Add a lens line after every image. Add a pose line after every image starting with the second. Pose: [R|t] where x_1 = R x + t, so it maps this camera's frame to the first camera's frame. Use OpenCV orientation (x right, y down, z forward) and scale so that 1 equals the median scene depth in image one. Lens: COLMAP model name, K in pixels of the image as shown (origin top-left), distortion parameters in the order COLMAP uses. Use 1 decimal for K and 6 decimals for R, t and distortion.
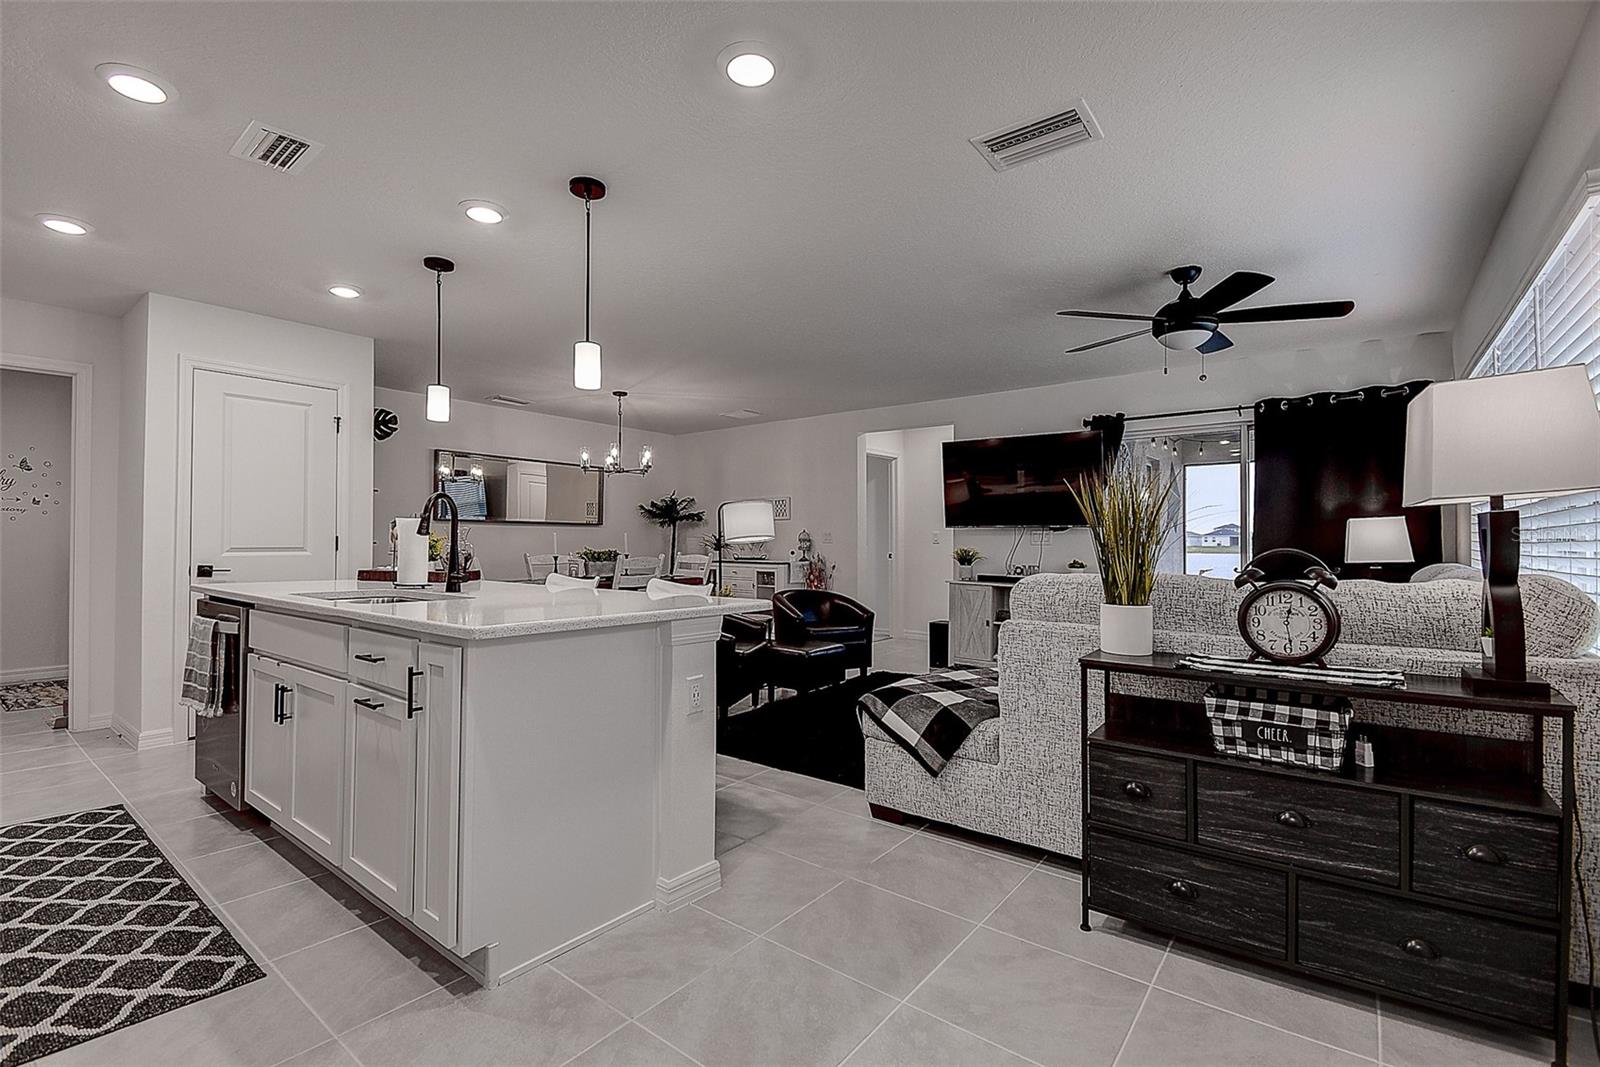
lens RADIAL K [[718.2, 0, 791.8], [0, 718.2, 532.3], [0, 0, 1]] dist [0.035295, -0.029216]
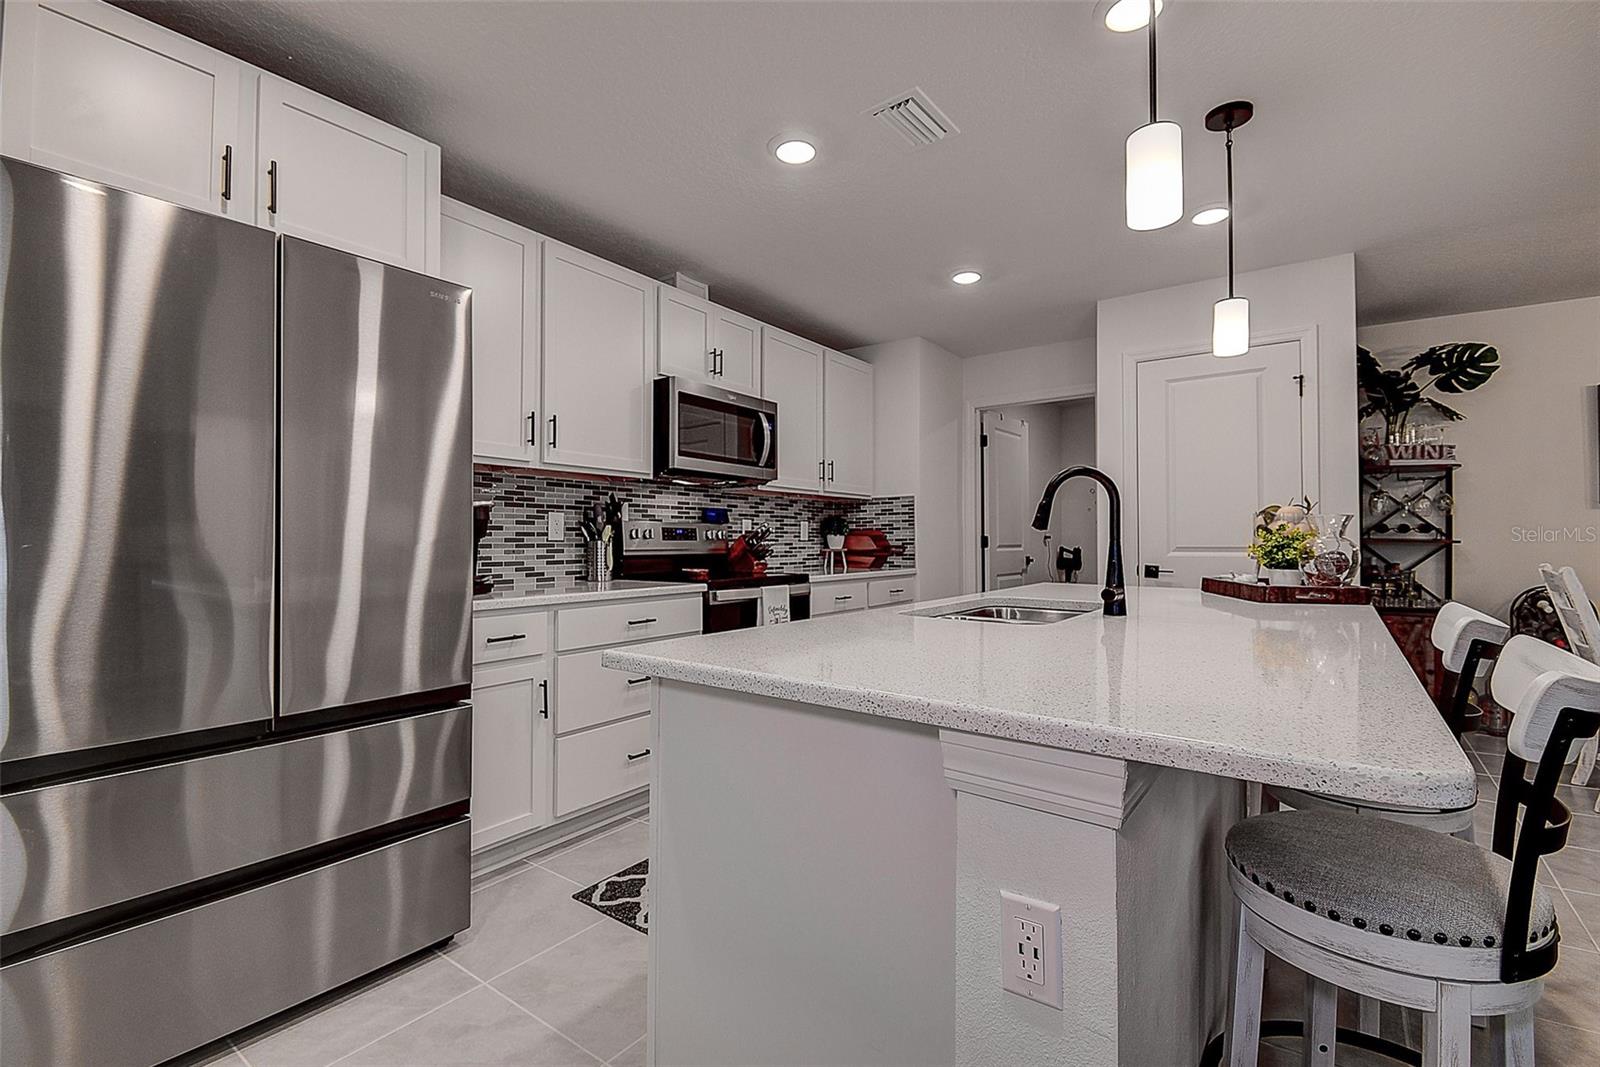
lens RADIAL K [[718.2, 0, 791.8], [0, 718.2, 532.3], [0, 0, 1]] dist [0.035295, -0.029216]
pose [[0.036819, -0.014992, -0.999209, 0.085124], [0.018965, 0.999718, -0.014300, 0.004424], [0.999142, -0.018424, 0.037093, 0.336301]]
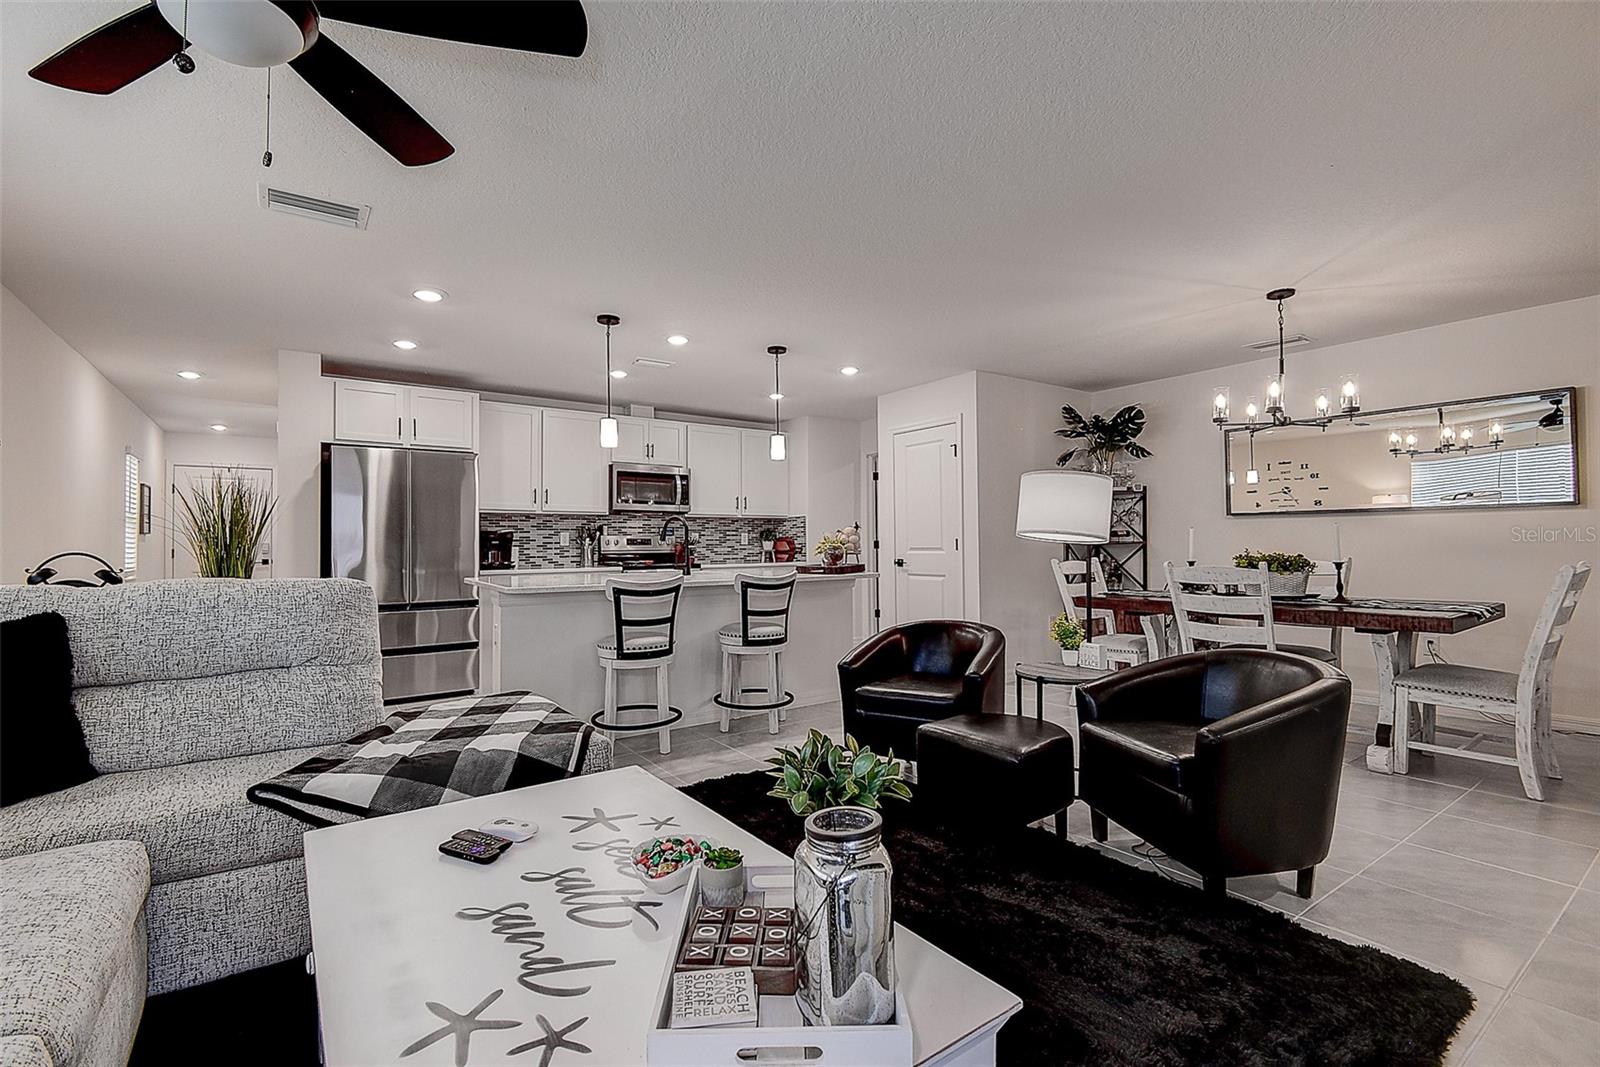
lens RADIAL K [[699.6, 0, 794.7], [0, 699.6, 537.2], [0, 0, 1]] dist [-0.002011, -0.000957]
pose [[-0.283601, -0.009599, -0.958894, 0.470607], [0.023516, 0.999580, -0.016961, 0.012596], [0.958654, -0.027359, -0.283256, 0.823927]]
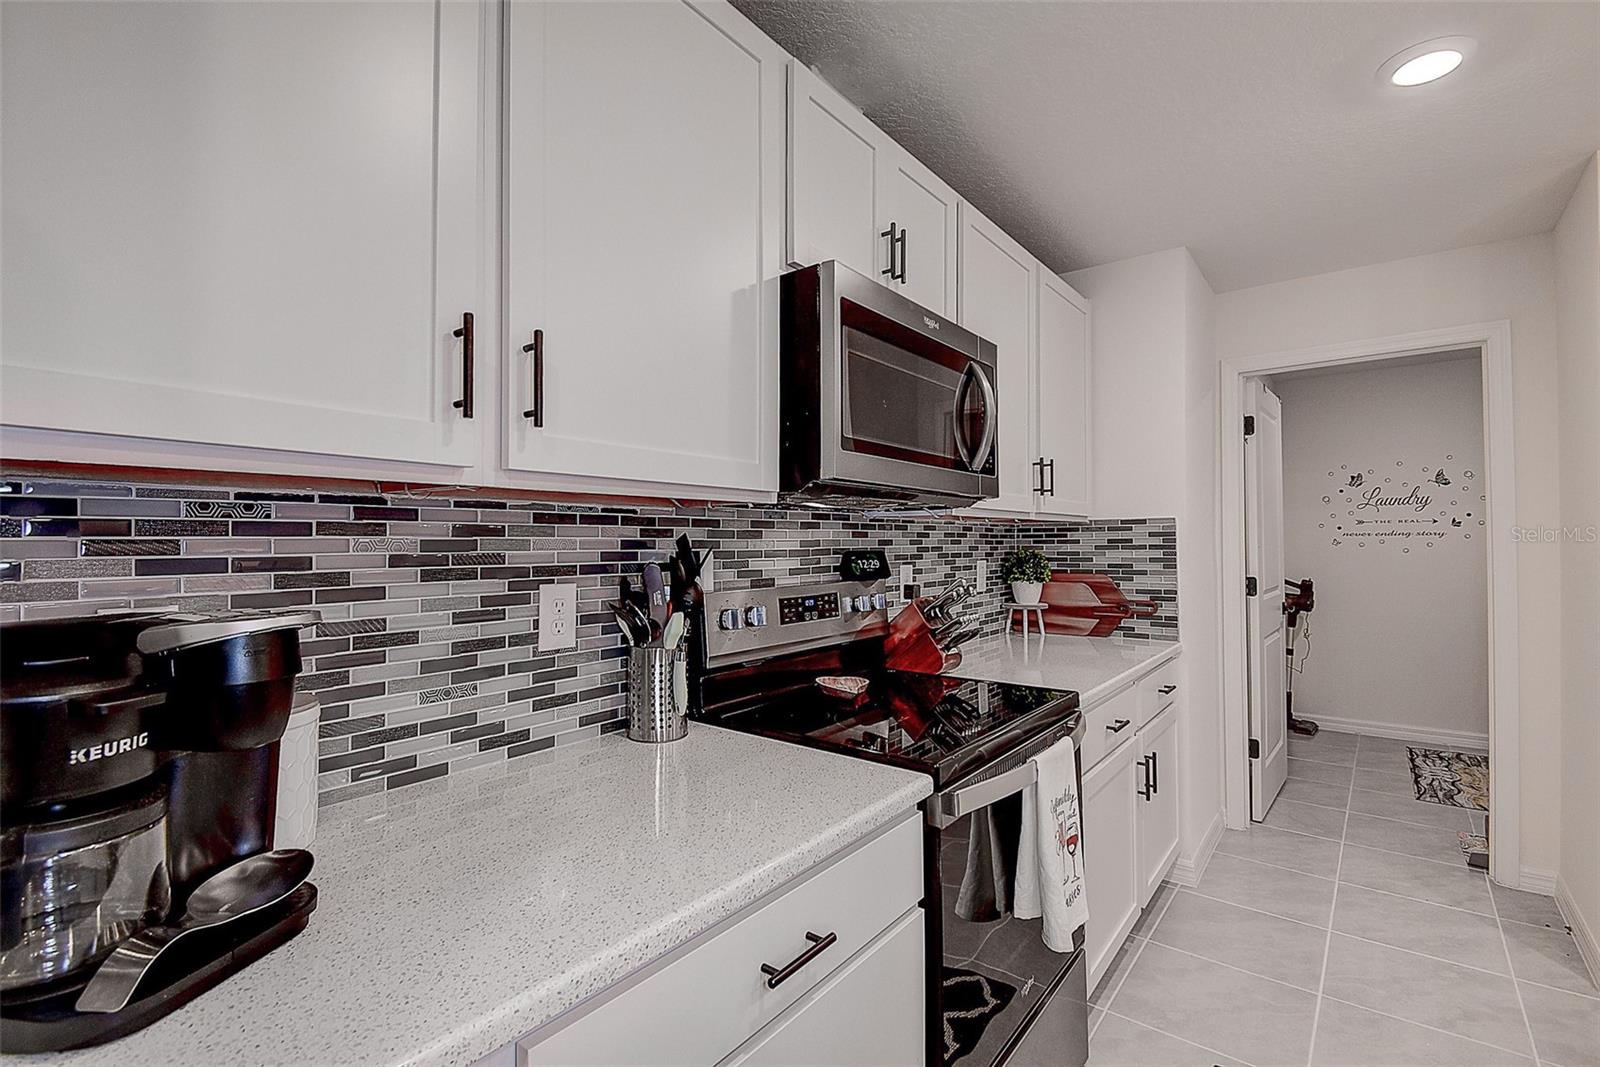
lens RADIAL K [[718.2, 0, 791.8], [0, 718.2, 532.3], [0, 0, 1]] dist [0.035295, -0.029216]
pose [[-0.008571, -0.013921, -0.999866, -0.229807], [0.020132, 0.999698, -0.014091, -0.033385], [0.999761, -0.020250, -0.008288, 0.257604]]
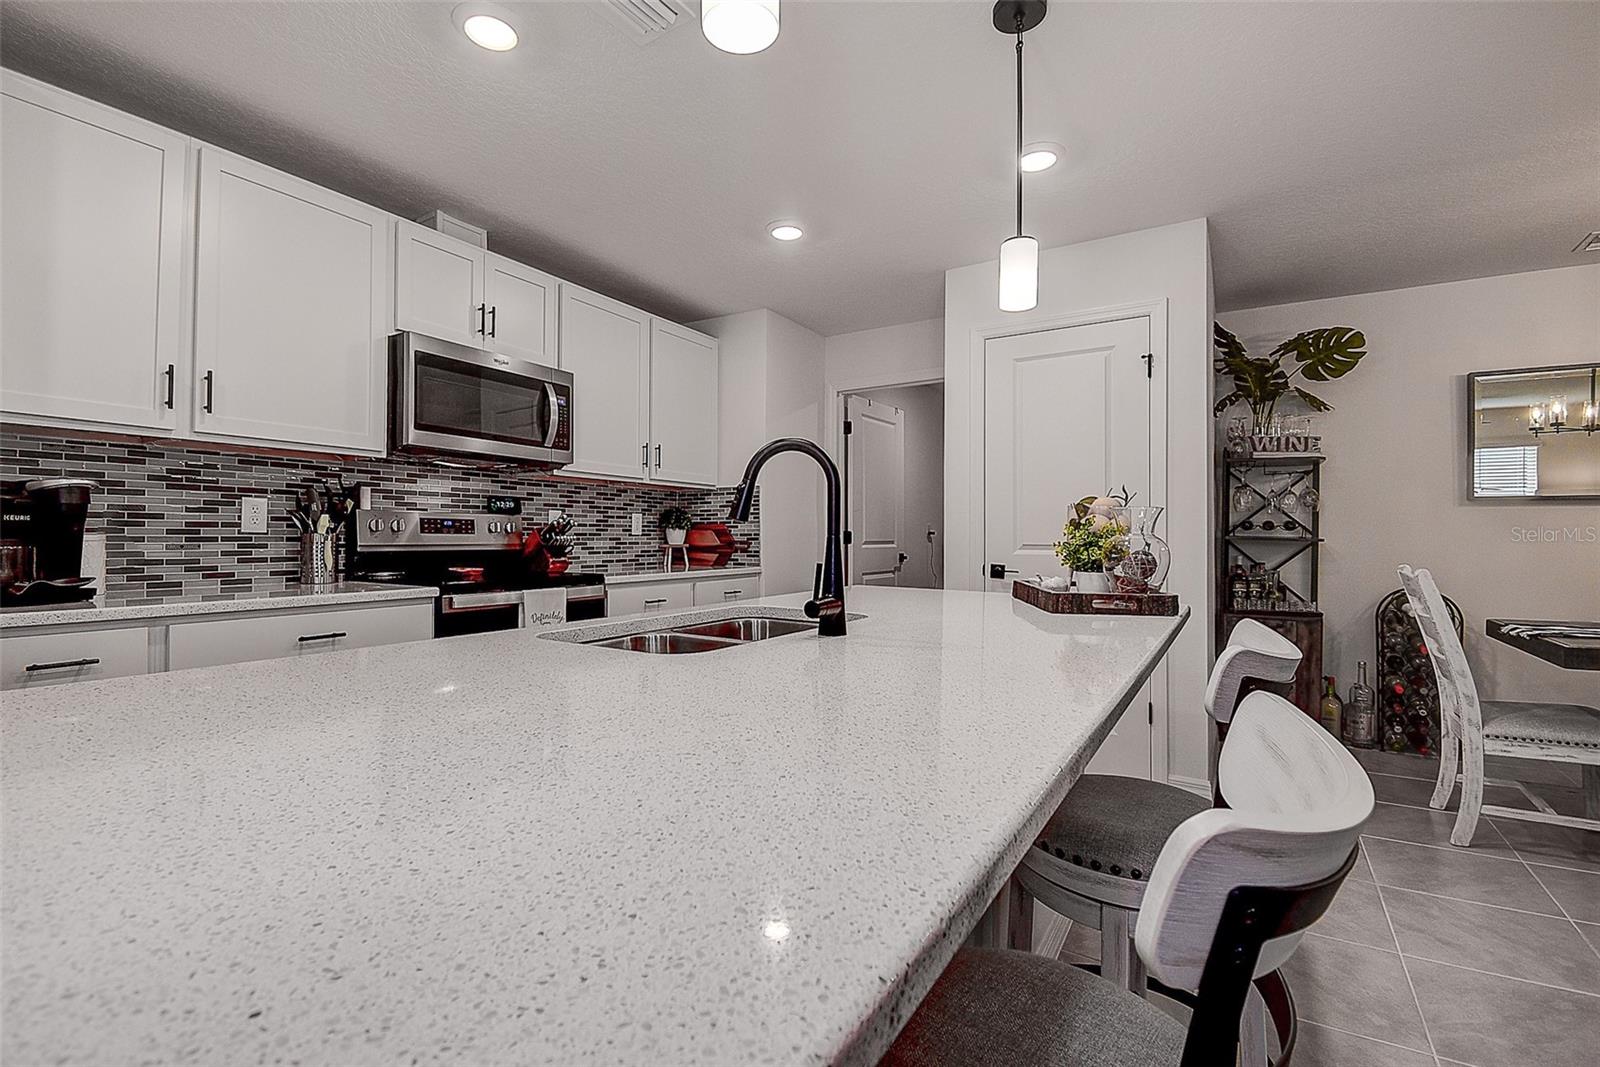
lens RADIAL K [[718.2, 0, 791.8], [0, 718.2, 532.3], [0, 0, 1]] dist [0.035295, -0.029216]
pose [[0.114967, -0.007491, -0.993341, 0.008602], [0.013340, 0.999893, -0.005996, 0.006112], [0.993280, -0.012562, 0.115055, 0.449971]]
